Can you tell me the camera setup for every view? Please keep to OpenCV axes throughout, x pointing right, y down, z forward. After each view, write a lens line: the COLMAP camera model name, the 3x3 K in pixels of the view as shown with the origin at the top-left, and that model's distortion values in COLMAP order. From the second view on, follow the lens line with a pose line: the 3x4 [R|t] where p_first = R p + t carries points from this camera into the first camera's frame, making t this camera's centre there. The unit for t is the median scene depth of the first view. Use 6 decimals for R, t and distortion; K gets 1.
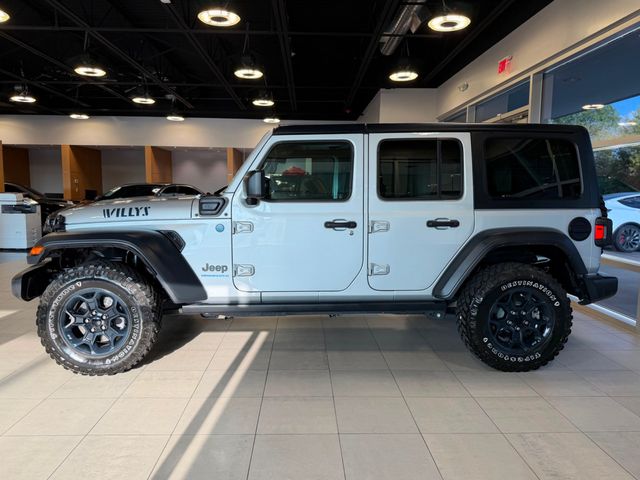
lens RADIAL K [[467.0, 0, 335.8], [0, 467.0, 240.4], [0, 0, 1]] dist [0.063483, -0.005111]
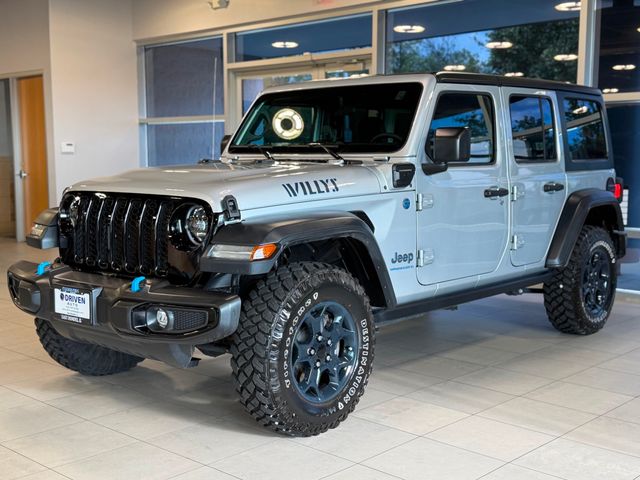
lens RADIAL K [[813.1, 0, 320.1], [0, 813.1, 238.3], [0, 0, 1]] dist [0.115095, 0.034943]
pose [[0.700394, -0.077584, 0.709527, -1.270254], [0.081782, 0.996251, 0.028207, -0.019304], [-0.709055, 0.038271, 0.704113, 0.177017]]
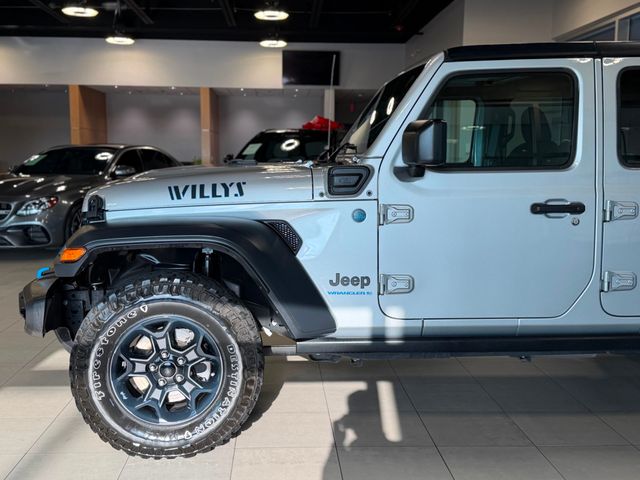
lens RADIAL K [[739.8, 0, 321.7], [0, 739.8, 237.0], [0, 0, 1]] dist [0.126753, -0.018671]
pose [[0.999660, -0.007141, 0.025074, -0.319481], [0.007132, 0.999974, 0.000459, 0.001073], [-0.025077, -0.000280, 0.999685, 0.029075]]
